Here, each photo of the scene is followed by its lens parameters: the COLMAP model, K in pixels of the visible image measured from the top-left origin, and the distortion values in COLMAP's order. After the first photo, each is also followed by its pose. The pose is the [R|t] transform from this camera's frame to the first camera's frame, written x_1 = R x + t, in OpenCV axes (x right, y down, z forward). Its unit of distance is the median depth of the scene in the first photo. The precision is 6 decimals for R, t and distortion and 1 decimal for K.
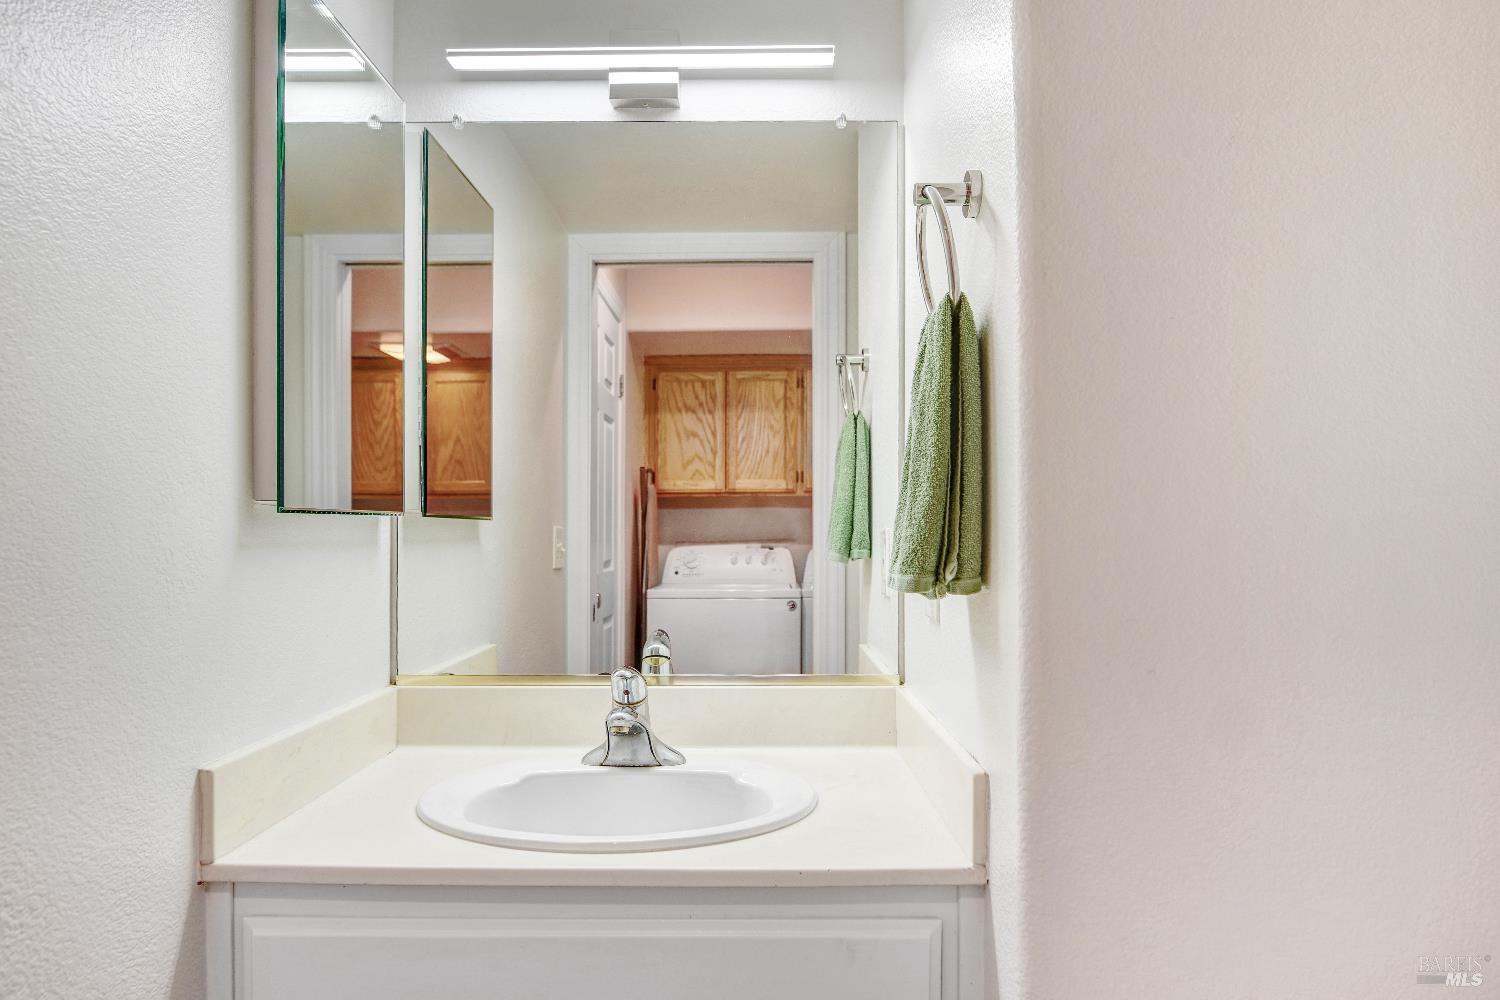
lens RADIAL K [[957.4, 0, 750.0], [0, 957.4, 500.0], [0, 0, 1]] dist [-0.021721, -0.000399]
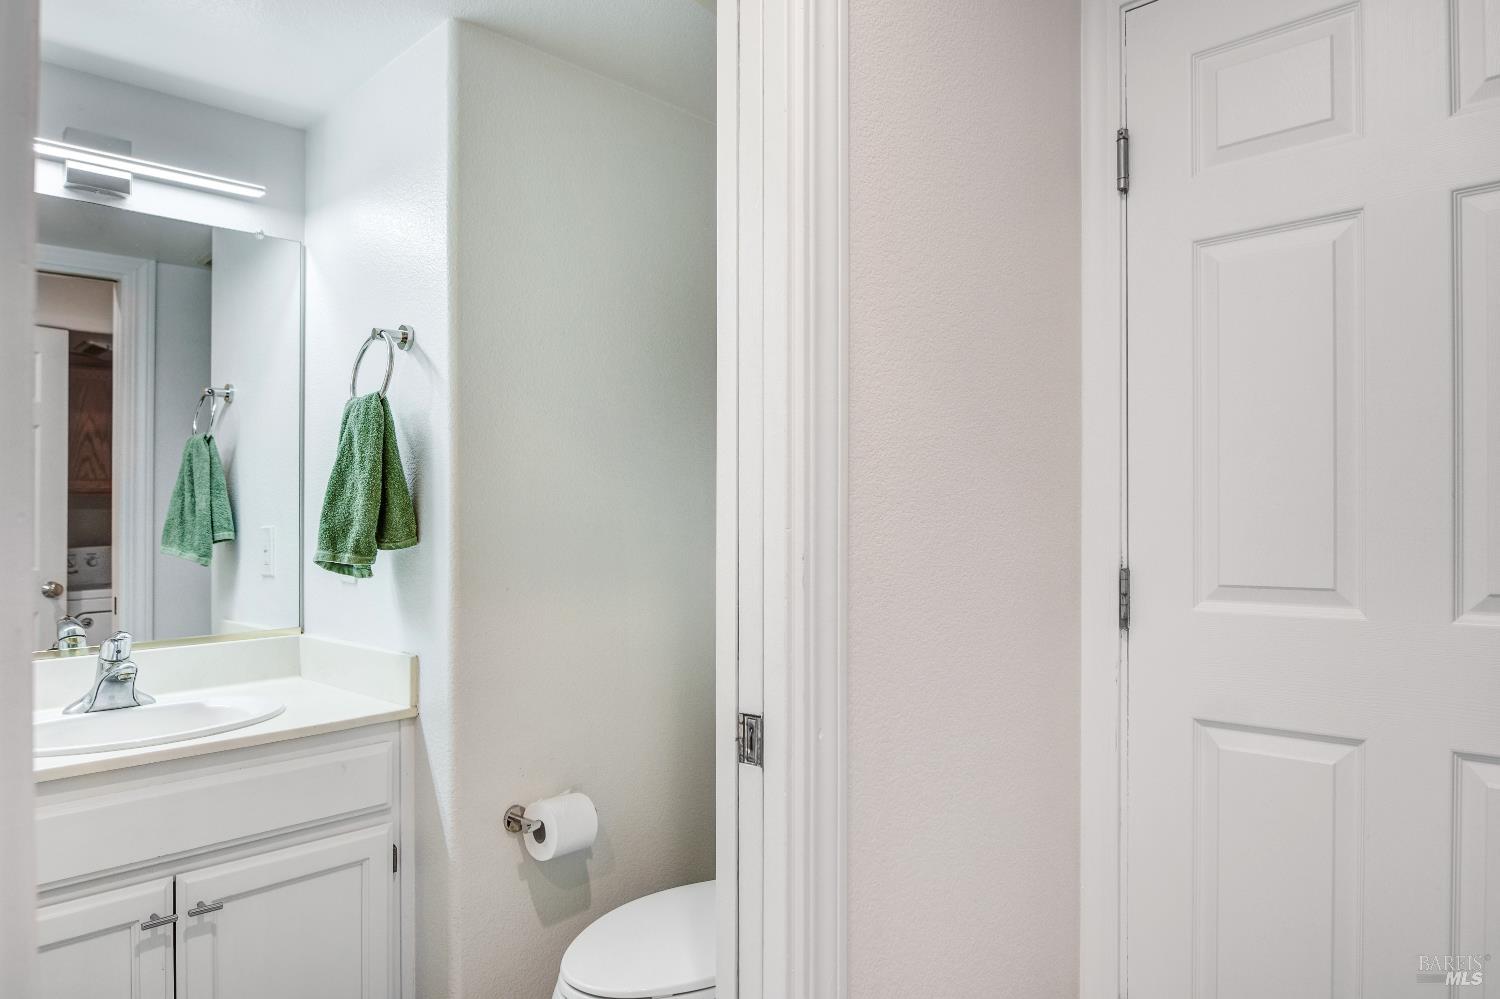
lens RADIAL K [[940.5, 0, 757.9], [0, 940.5, 495.5], [0, 0, 1]] dist [-0.006796, -0.000823]
pose [[0.673870, 0.004977, 0.738833, -0.480583], [-0.004937, 0.999985, -0.002233, -0.017394], [-0.738834, -0.002142, 0.673884, -0.524755]]
